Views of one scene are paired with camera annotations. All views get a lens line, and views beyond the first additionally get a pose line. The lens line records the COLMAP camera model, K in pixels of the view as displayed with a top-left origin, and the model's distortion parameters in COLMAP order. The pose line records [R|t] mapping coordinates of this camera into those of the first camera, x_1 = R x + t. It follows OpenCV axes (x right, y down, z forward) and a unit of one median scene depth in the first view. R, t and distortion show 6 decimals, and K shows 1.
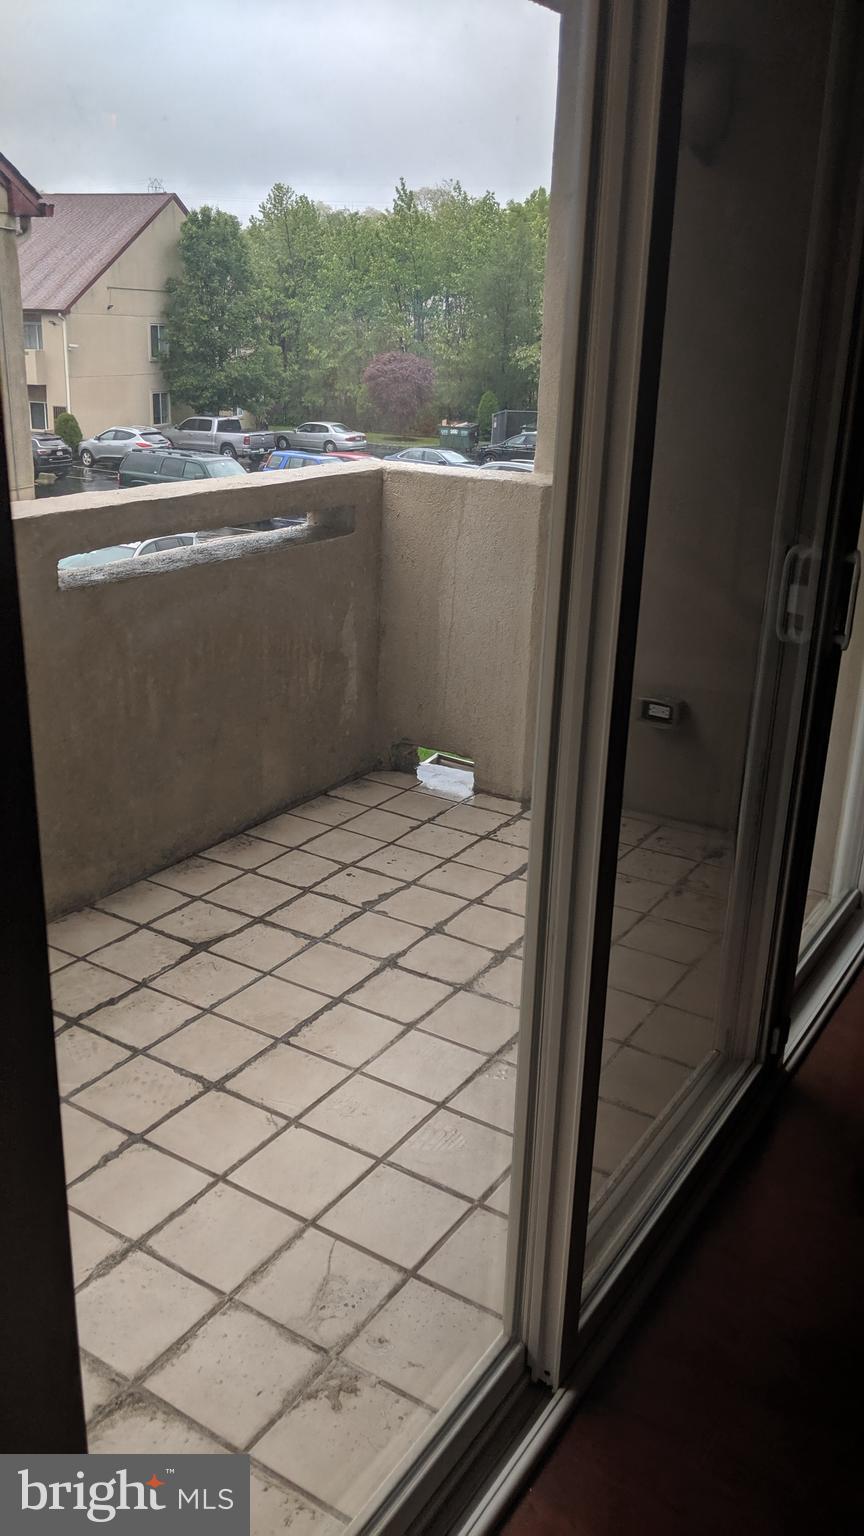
lens RADIAL K [[1223.3, 0, 432.8], [0, 1223.3, 766.6], [0, 0, 1]] dist [0.078204, -0.148744]
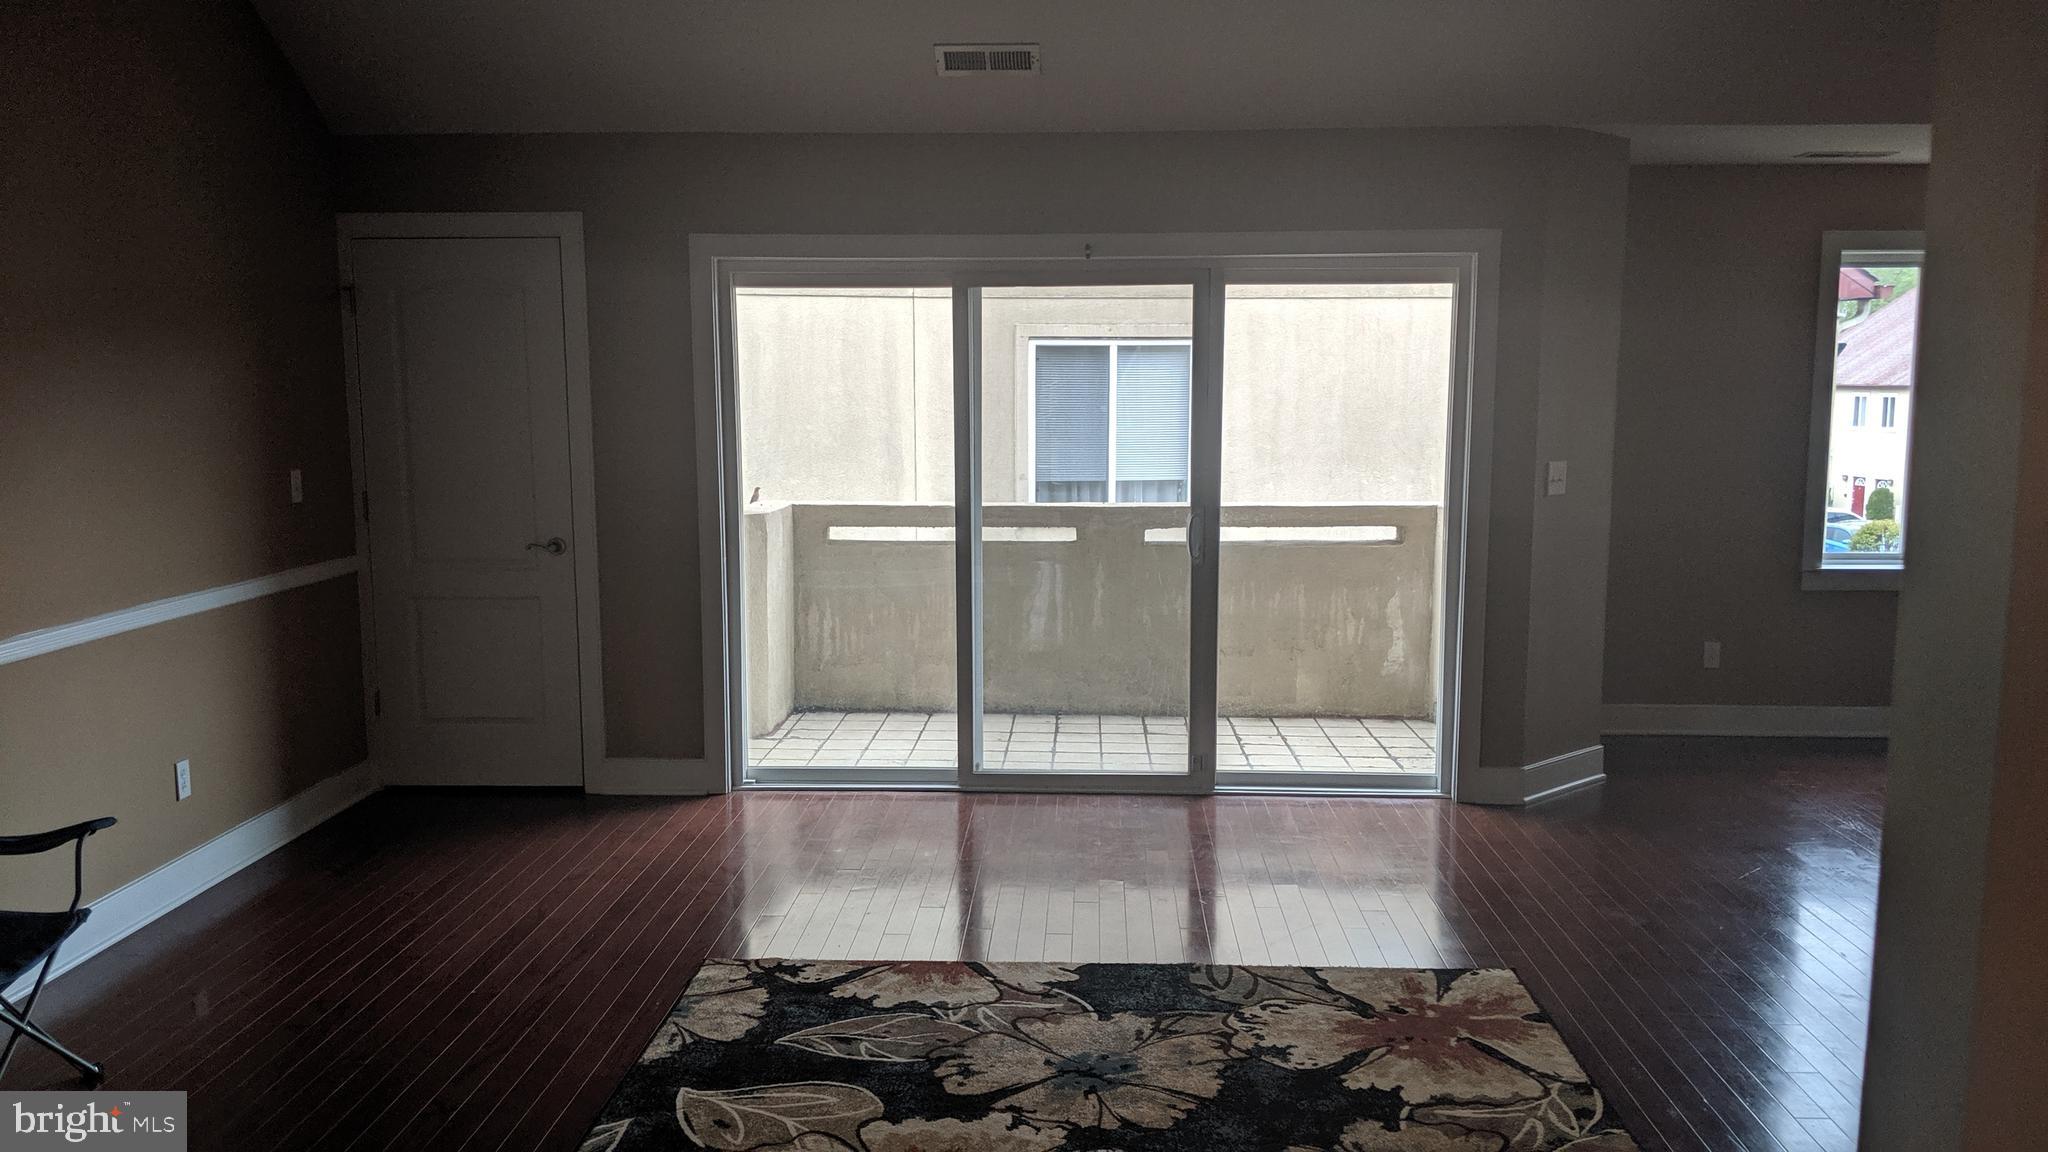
lens RADIAL K [[1631.1, 0, 996.3], [0, 1631.1, 607.0], [0, 0, 1]] dist [0.078204, -0.148744]
pose [[0.501100, 0.079015, -0.861774, 1.354386], [-0.270100, 0.960357, -0.069002, 0.145192], [0.822159, 0.267342, 0.502577, -0.364419]]
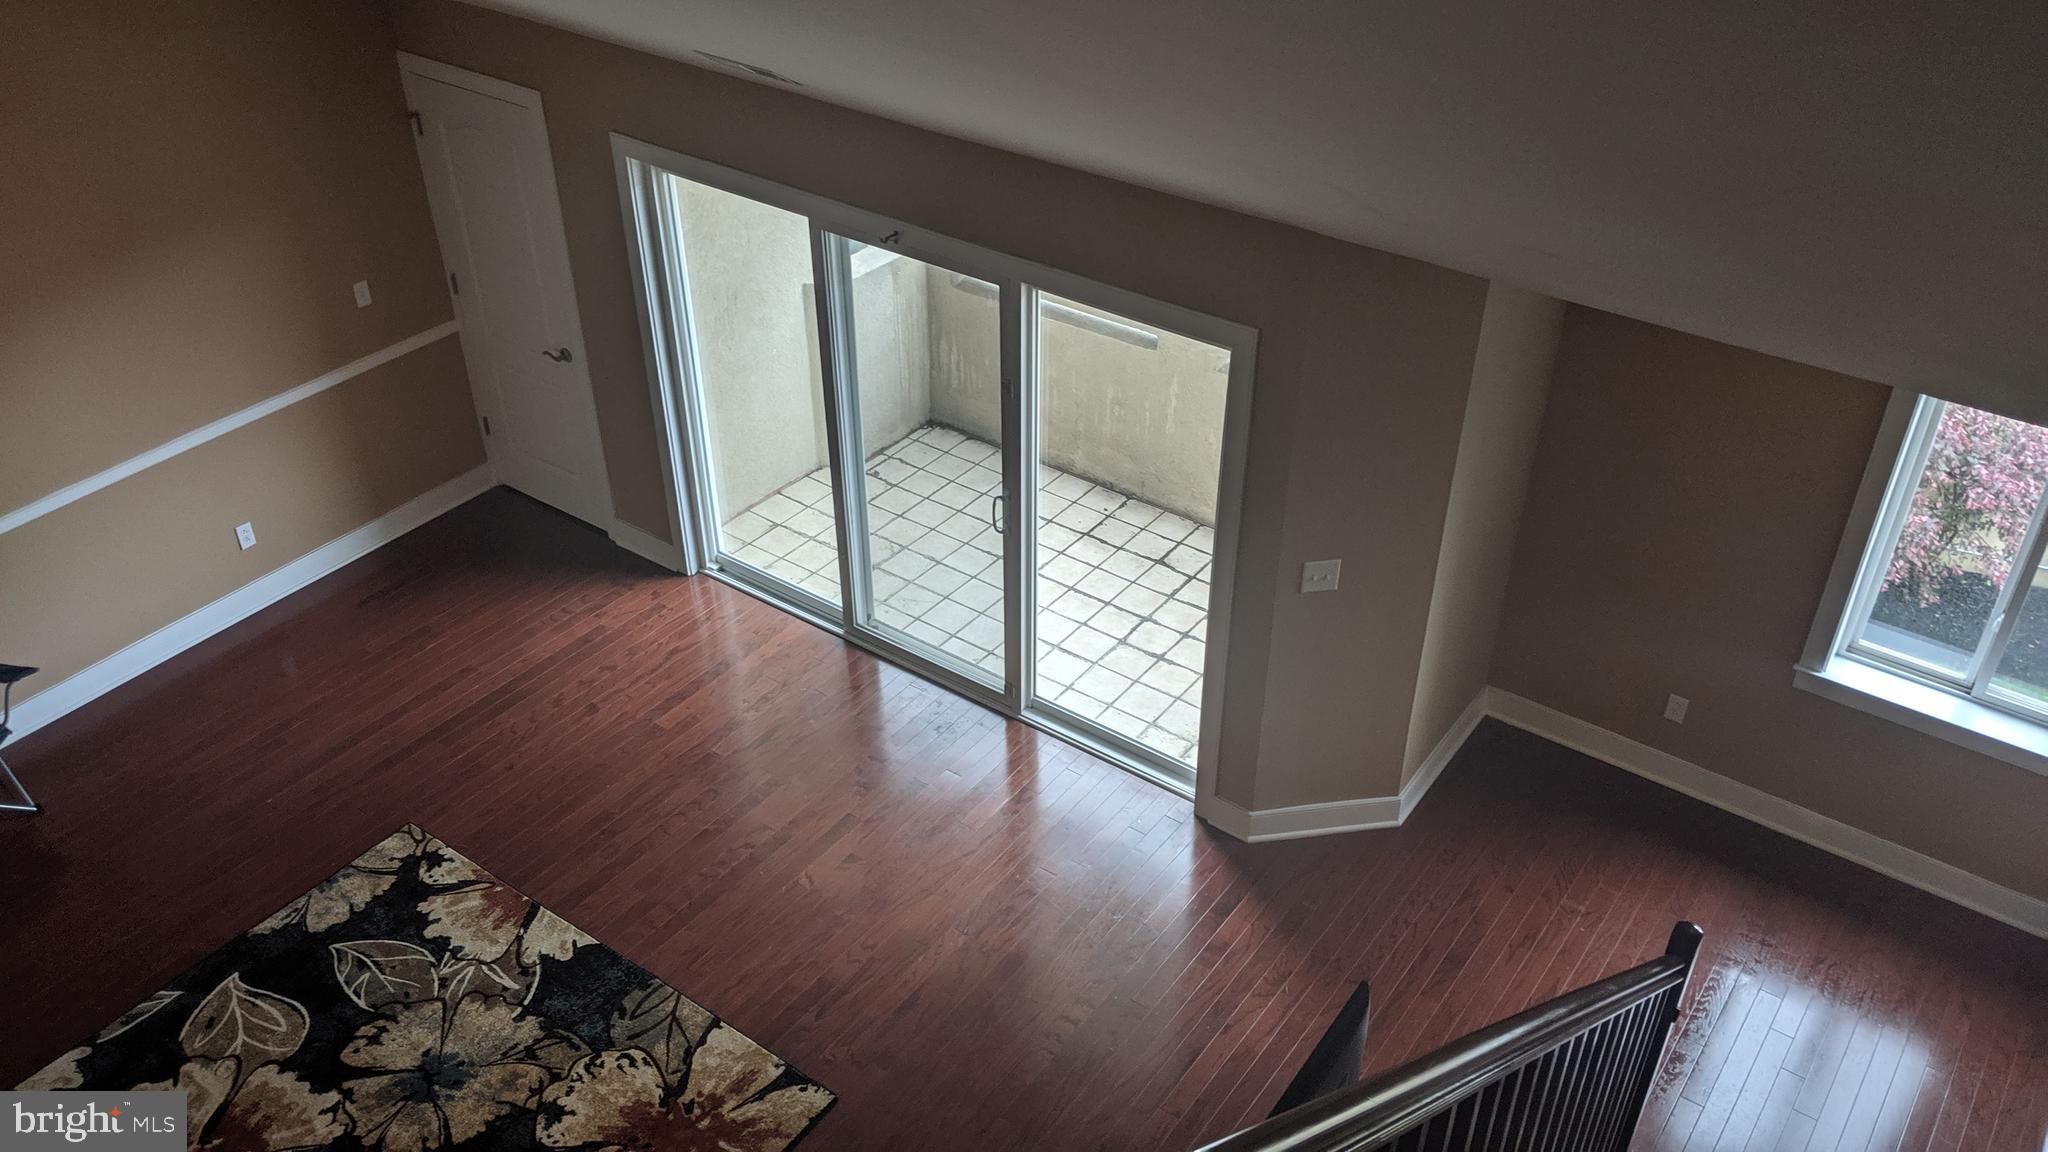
lens RADIAL K [[1631.1, 0, 1039.4], [0, 1631.1, 568.2], [0, 0, 1]] dist [0.078204, -0.148744]
pose [[-0.042589, 0.536887, -0.842578, 1.471159], [-0.340825, 0.784948, 0.517393, -0.821781], [0.939162, 0.309207, 0.149554, 0.330175]]
